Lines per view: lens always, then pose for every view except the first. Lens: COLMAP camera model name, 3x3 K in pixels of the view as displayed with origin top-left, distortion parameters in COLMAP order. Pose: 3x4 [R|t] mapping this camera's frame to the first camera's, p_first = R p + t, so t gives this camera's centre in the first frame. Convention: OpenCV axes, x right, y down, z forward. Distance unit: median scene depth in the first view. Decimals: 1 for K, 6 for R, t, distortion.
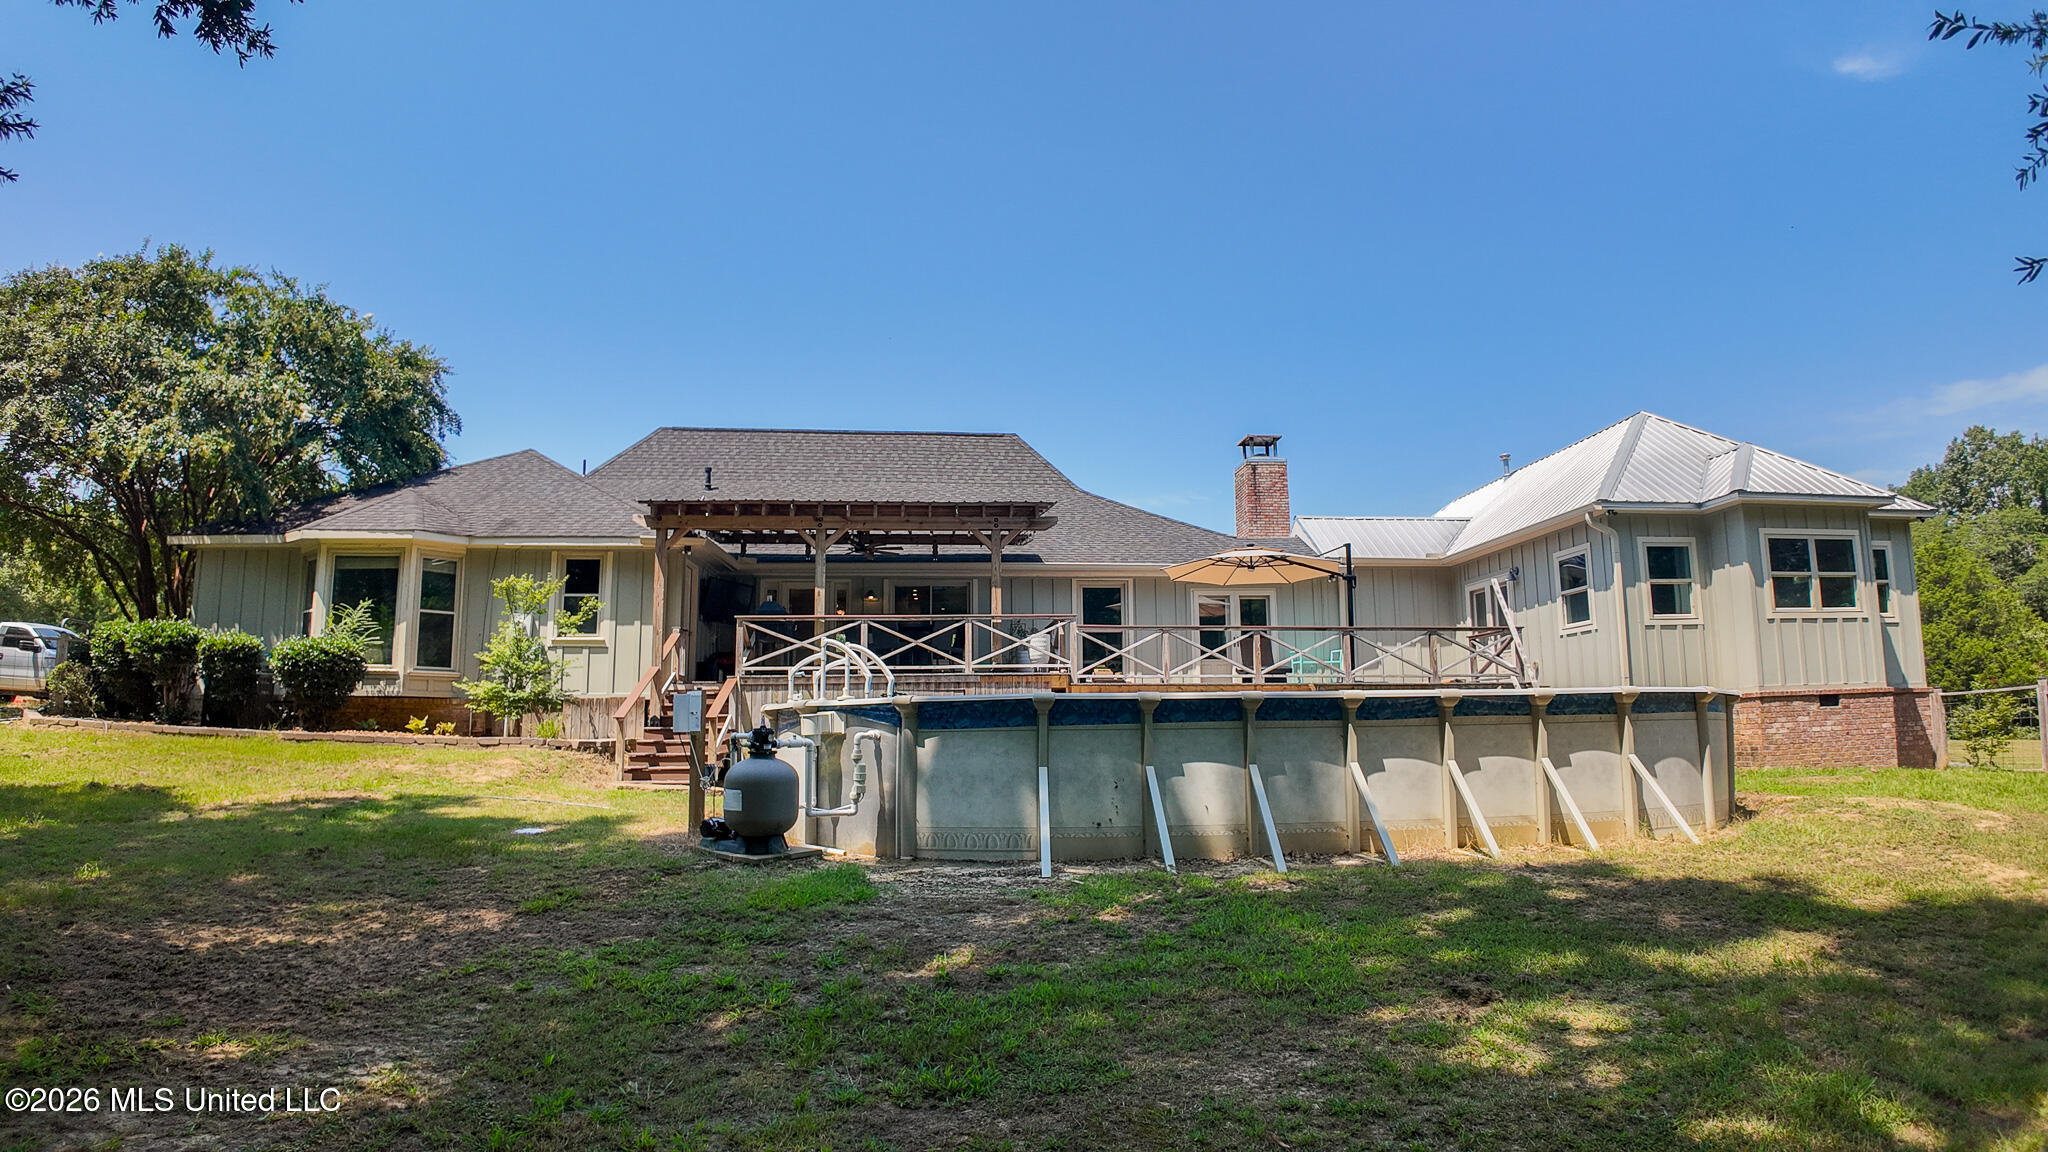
lens RADIAL K [[1095.9, 0, 1024.0], [0, 1095.9, 576.0], [0, 0, 1]] dist [-0.112817, 0.001165]
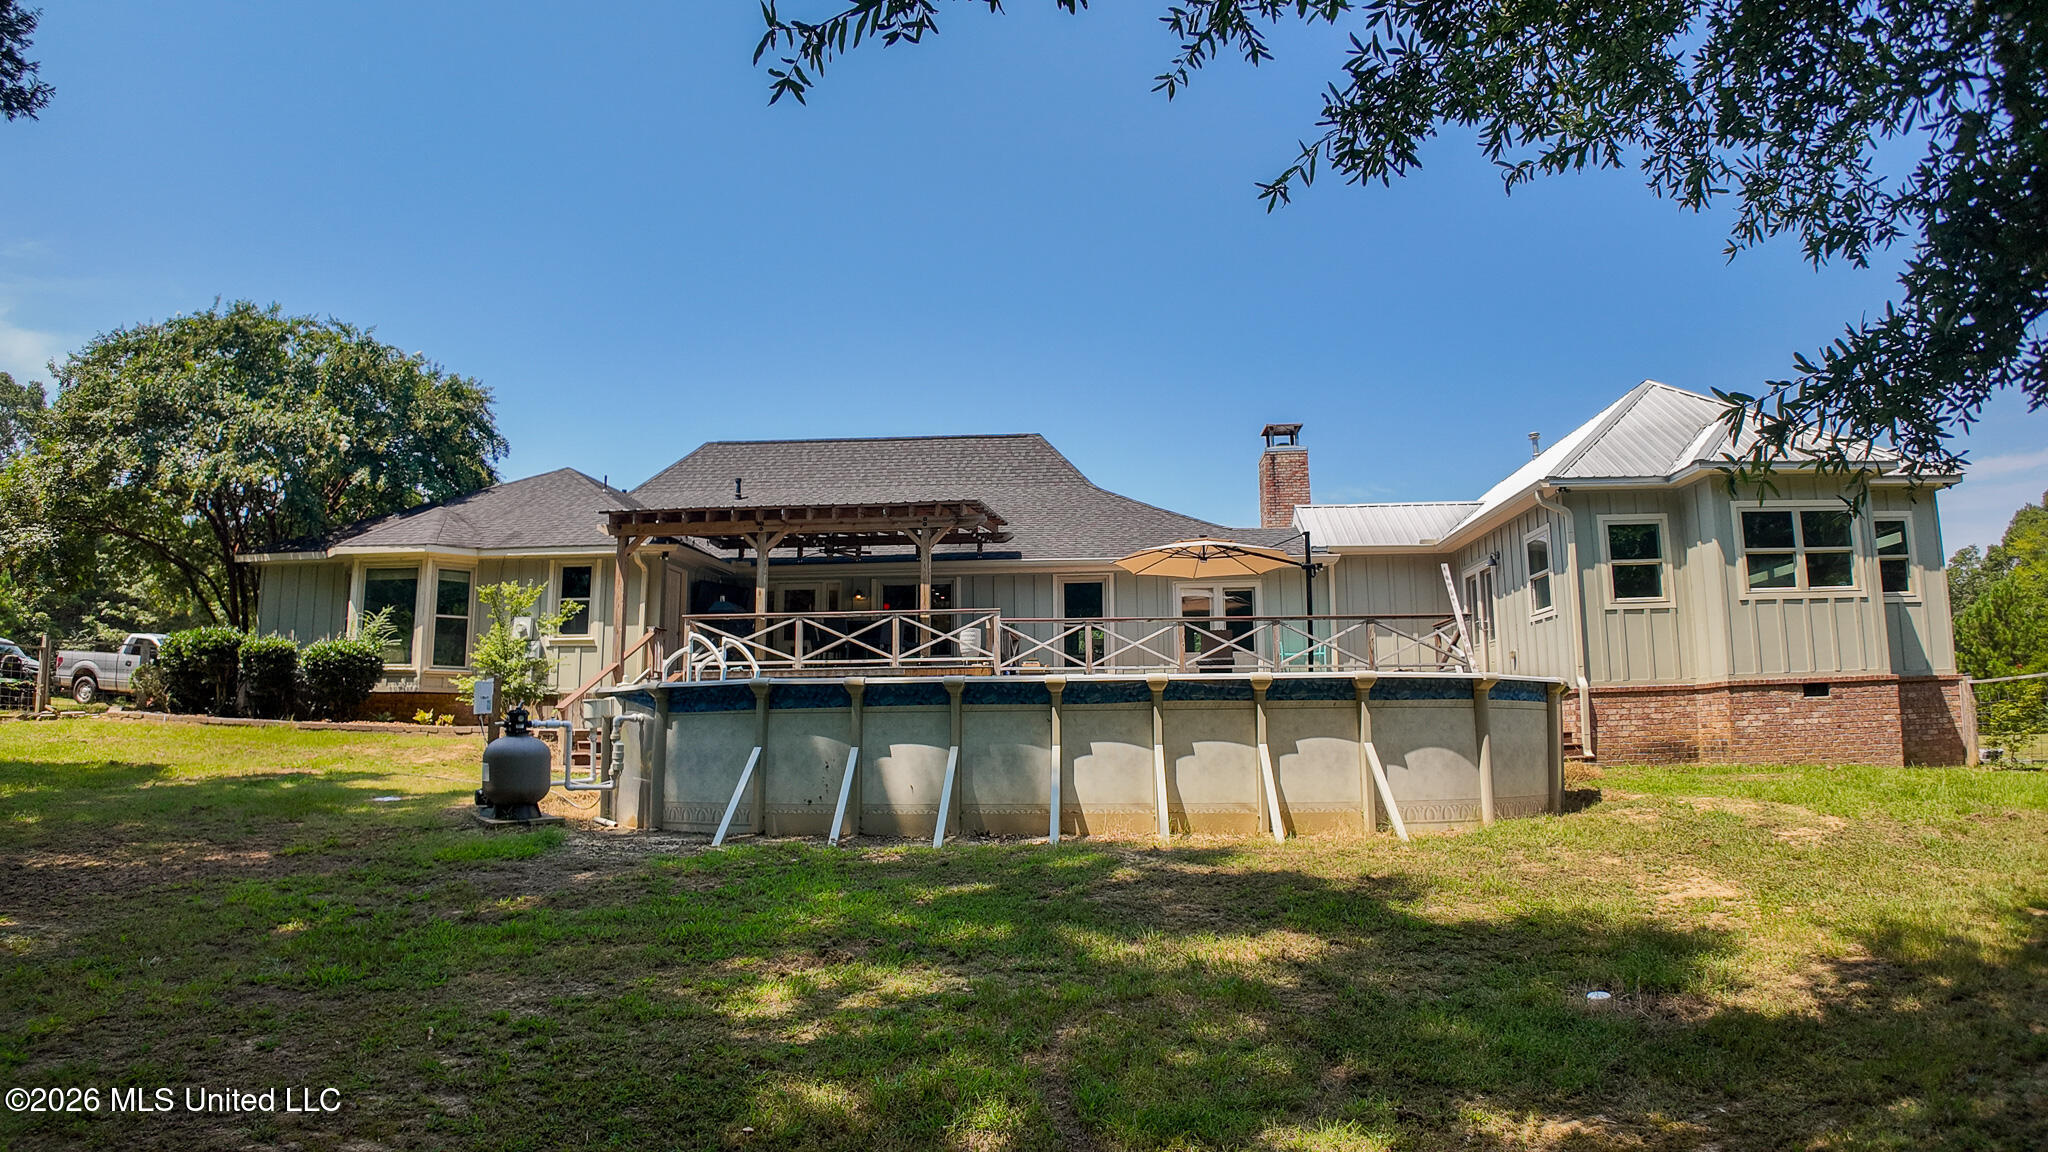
lens RADIAL K [[1095.9, 0, 1024.0], [0, 1095.9, 576.0], [0, 0, 1]] dist [-0.112817, 0.001165]
pose [[0.986189, -0.022483, -0.164089, 0.237276], [0.022164, 0.999747, -0.003776, 0.009087], [0.164132, 0.000087, 0.986438, -0.005693]]
